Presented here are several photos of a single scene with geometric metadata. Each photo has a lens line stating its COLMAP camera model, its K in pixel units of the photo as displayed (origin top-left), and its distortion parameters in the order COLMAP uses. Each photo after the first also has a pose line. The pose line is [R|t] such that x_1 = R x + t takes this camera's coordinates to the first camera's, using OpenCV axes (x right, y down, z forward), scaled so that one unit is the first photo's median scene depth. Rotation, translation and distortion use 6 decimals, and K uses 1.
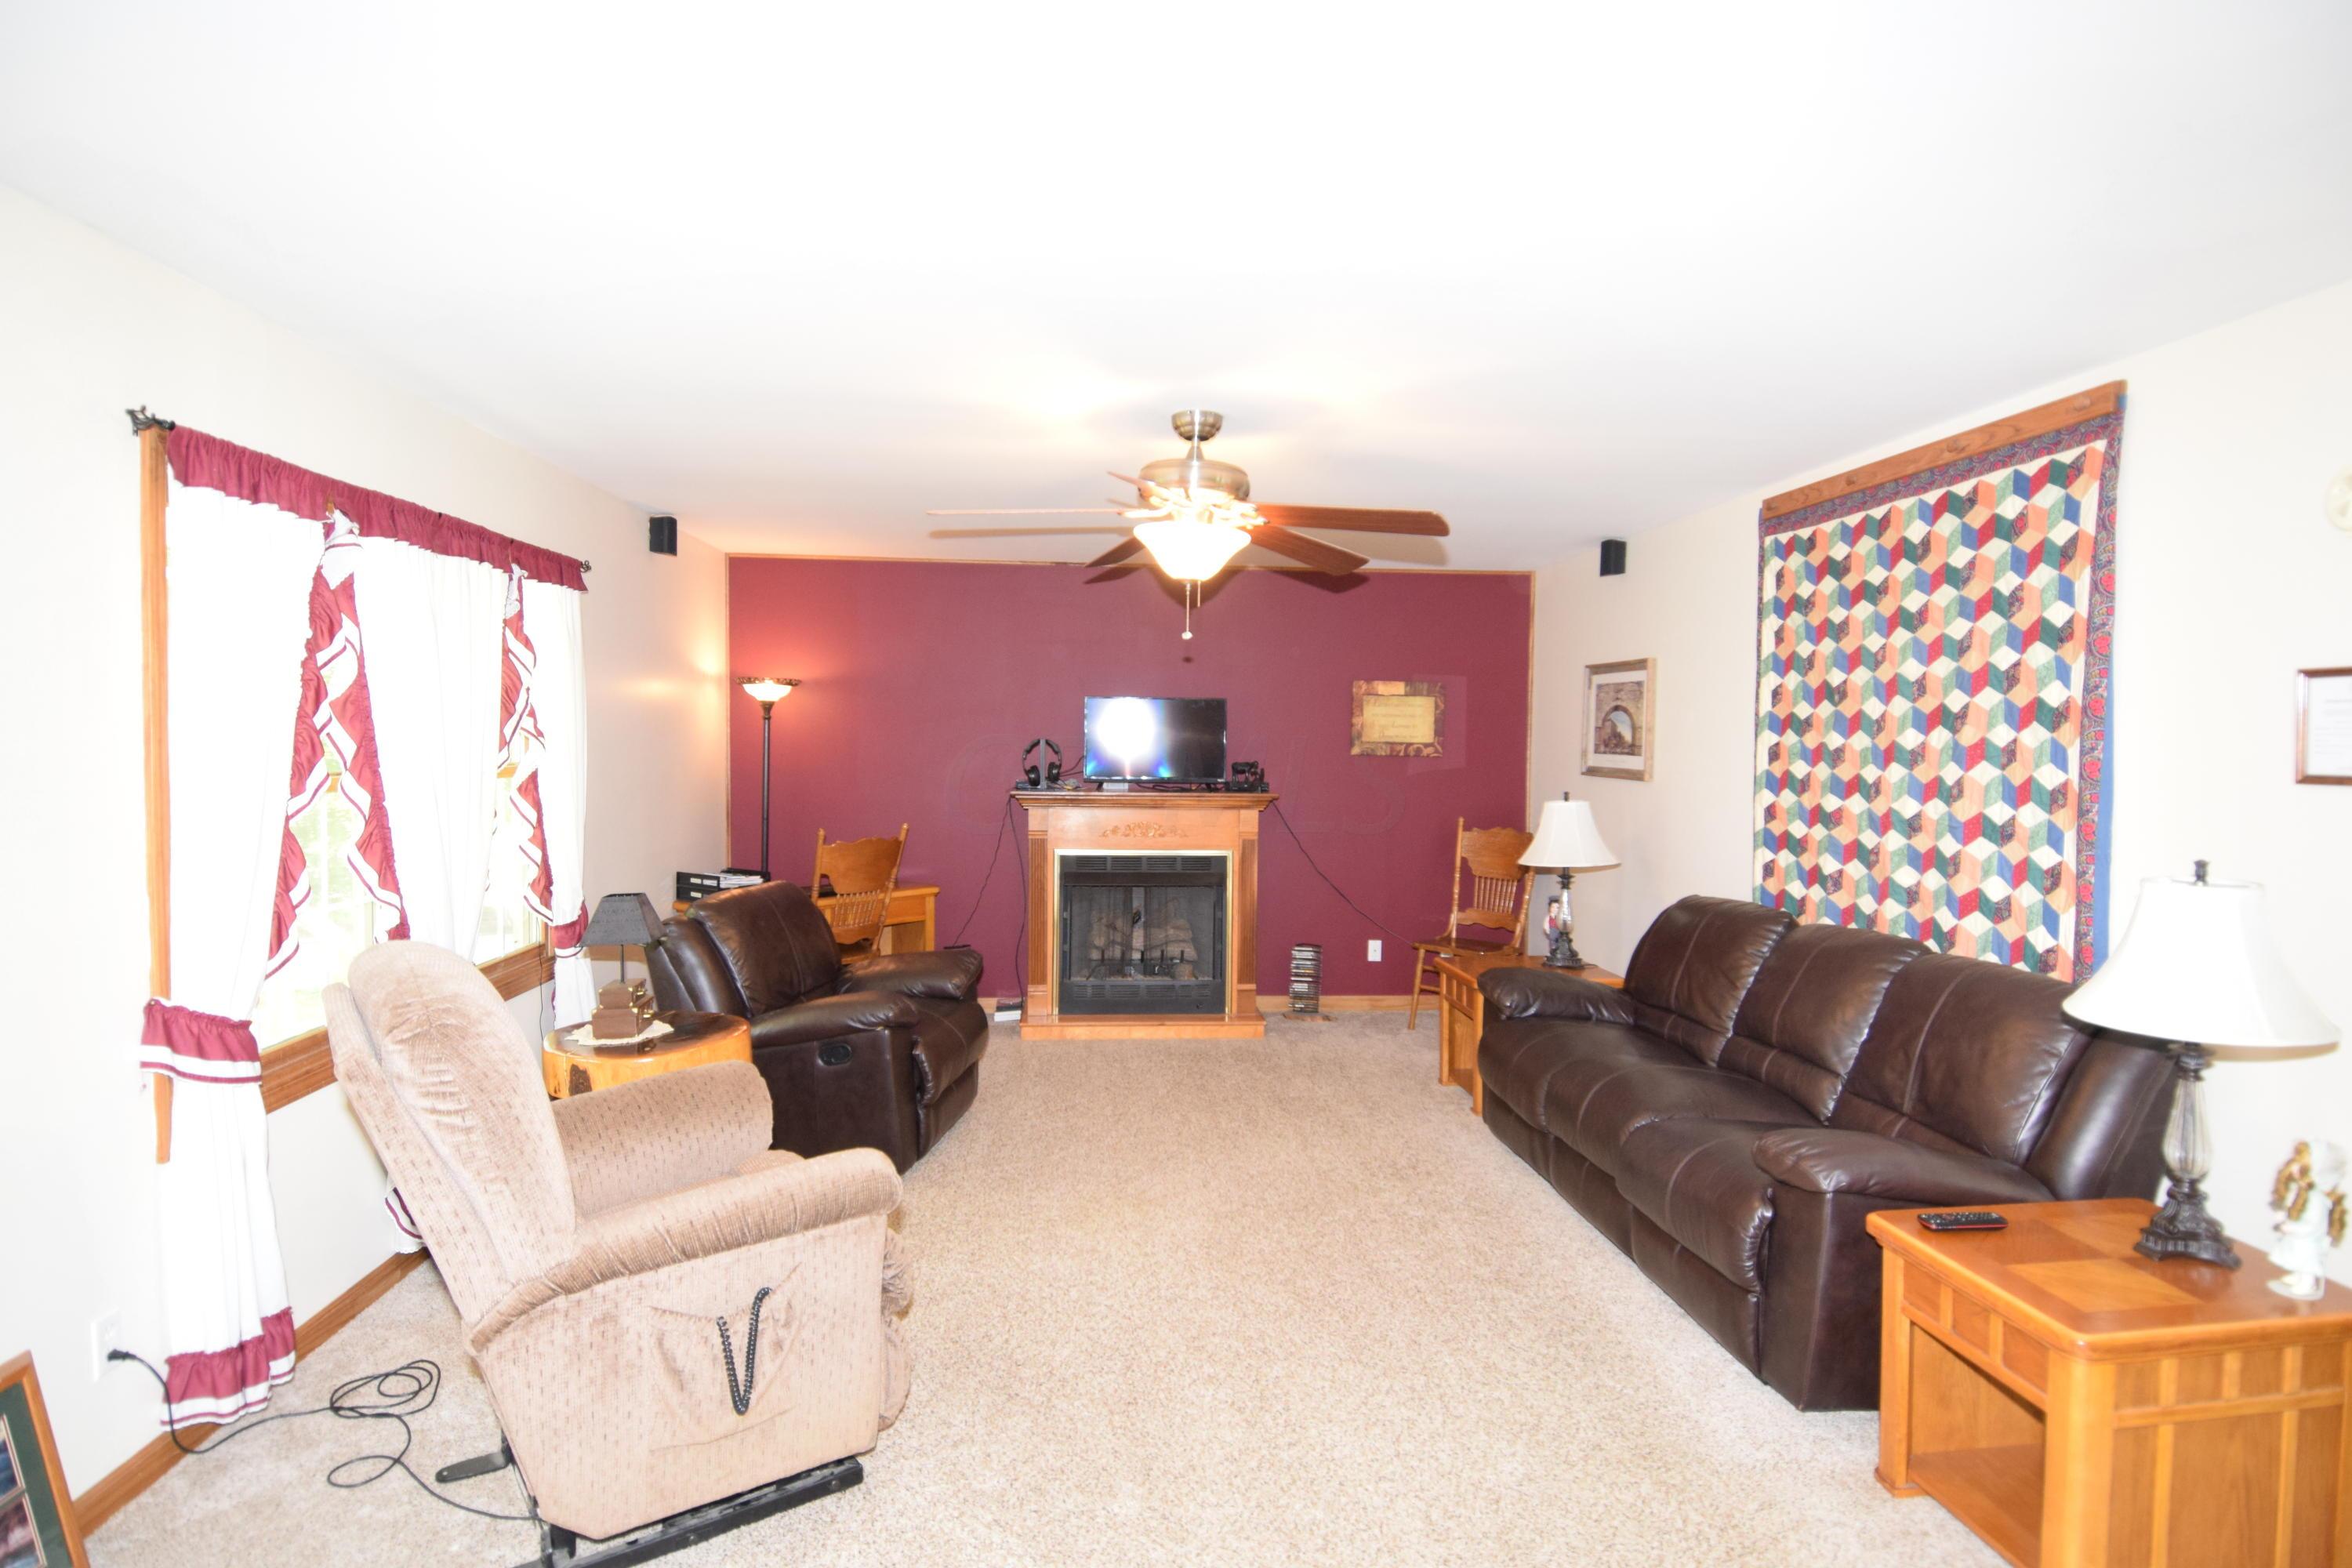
lens RADIAL K [[1227.0, 0, 1174.1], [0, 1227.0, 776.6], [0, 0, 1]] dist [0.053898, -0.058460]
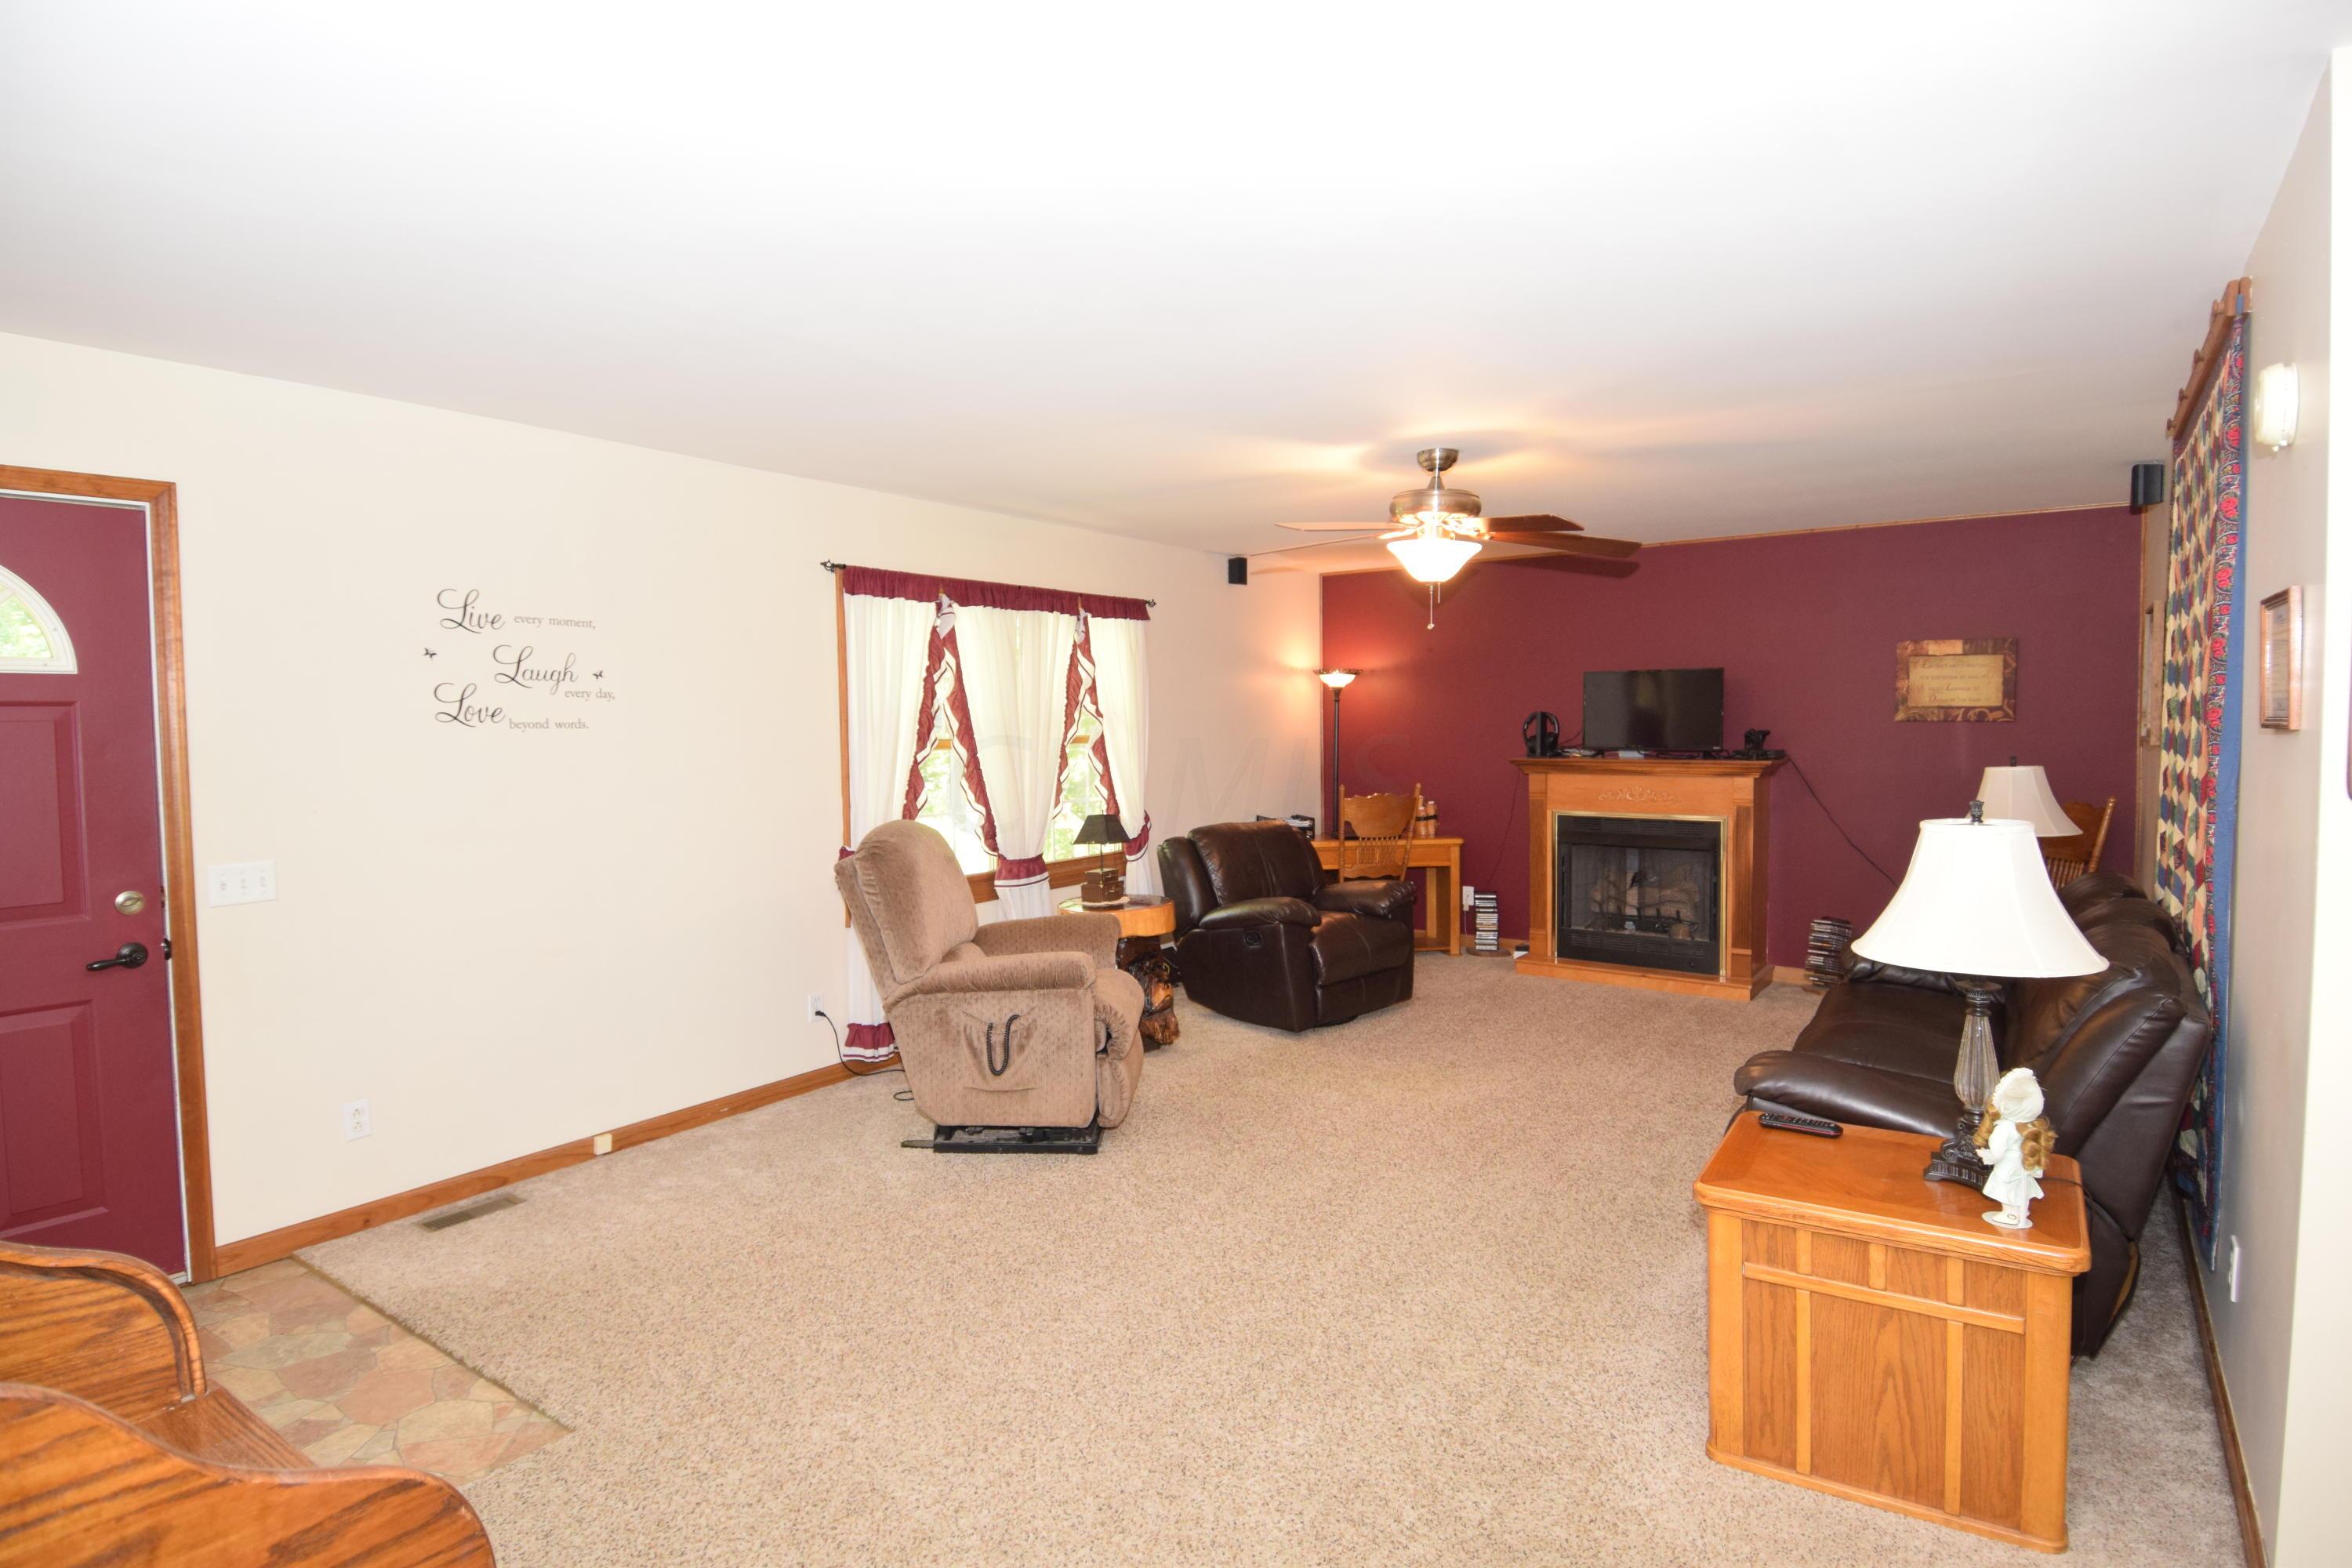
lens RADIAL K [[1227.0, 0, 1174.1], [0, 1227.0, 776.6], [0, 0, 1]] dist [0.053898, -0.058460]
pose [[0.762111, 0.011489, -0.647344, 0.629305], [-0.002334, 0.999885, 0.014997, 0.021594], [0.647442, -0.009918, 0.762050, -0.139819]]
